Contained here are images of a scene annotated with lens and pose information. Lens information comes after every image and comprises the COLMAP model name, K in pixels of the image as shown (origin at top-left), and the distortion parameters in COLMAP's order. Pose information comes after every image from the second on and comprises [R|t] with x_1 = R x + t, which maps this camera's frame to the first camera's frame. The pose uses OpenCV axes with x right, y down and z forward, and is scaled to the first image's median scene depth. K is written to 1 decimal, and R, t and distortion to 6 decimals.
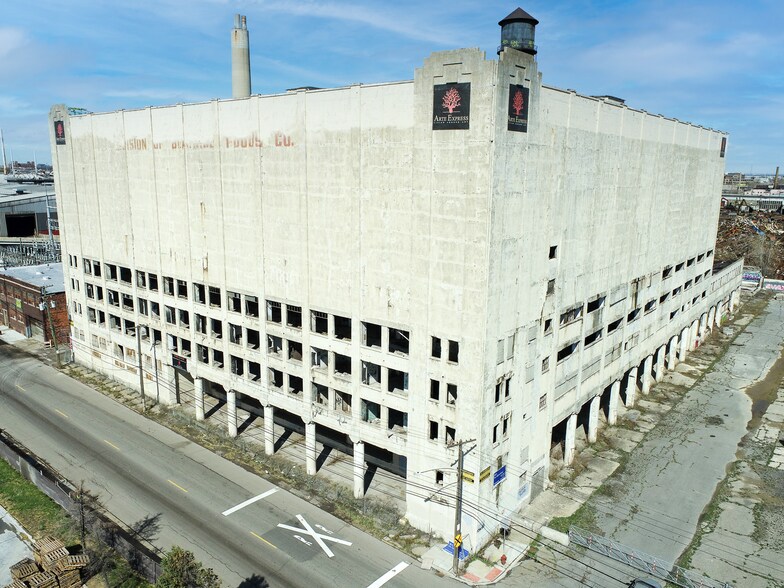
lens RADIAL K [[596.4, 0, 392.0], [0, 596.4, 294.0], [0, 0, 1]] dist [-0.007820, -0.001819]
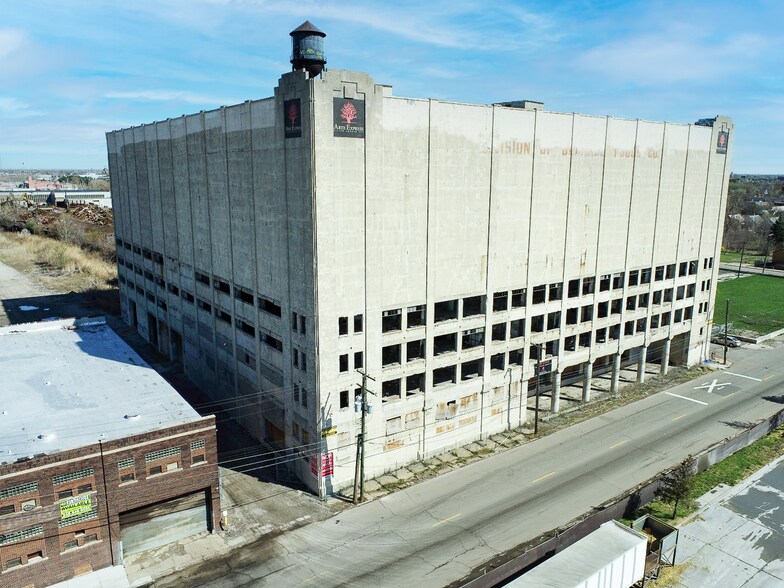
lens RADIAL K [[596.5, 0, 392.0], [0, 596.5, 294.0], [0, 0, 1]] dist [-0.011177, -0.001861]
pose [[0.251625, -0.208190, 0.945168, -1.613736], [0.197637, 0.967064, 0.160397, -0.259872], [-0.947430, 0.146440, 0.284484, 1.128874]]
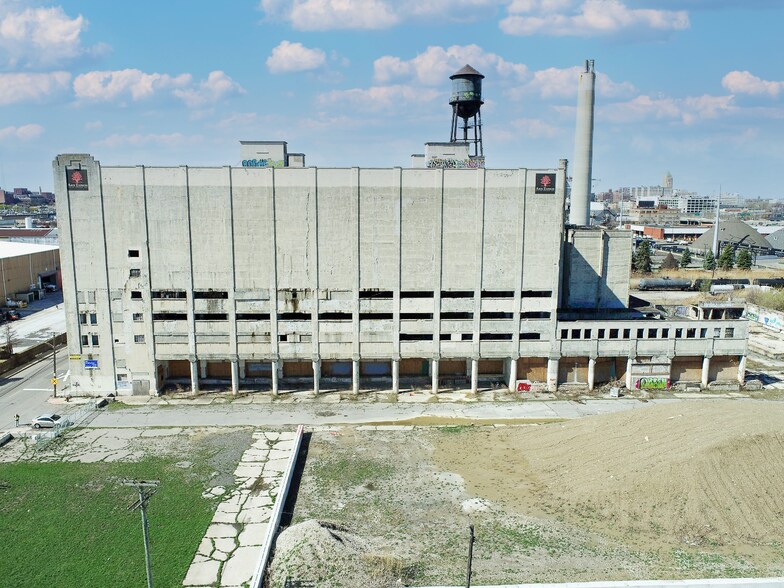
lens RADIAL K [[596.4, 0, 392.0], [0, 596.4, 294.0], [0, 0, 1]] dist [-0.007820, -0.001819]
pose [[0.666208, 0.113551, -0.737071, 1.842232], [-0.150695, 0.988450, 0.016071, -0.082890], [0.730382, 0.100366, 0.675624, 0.314638]]
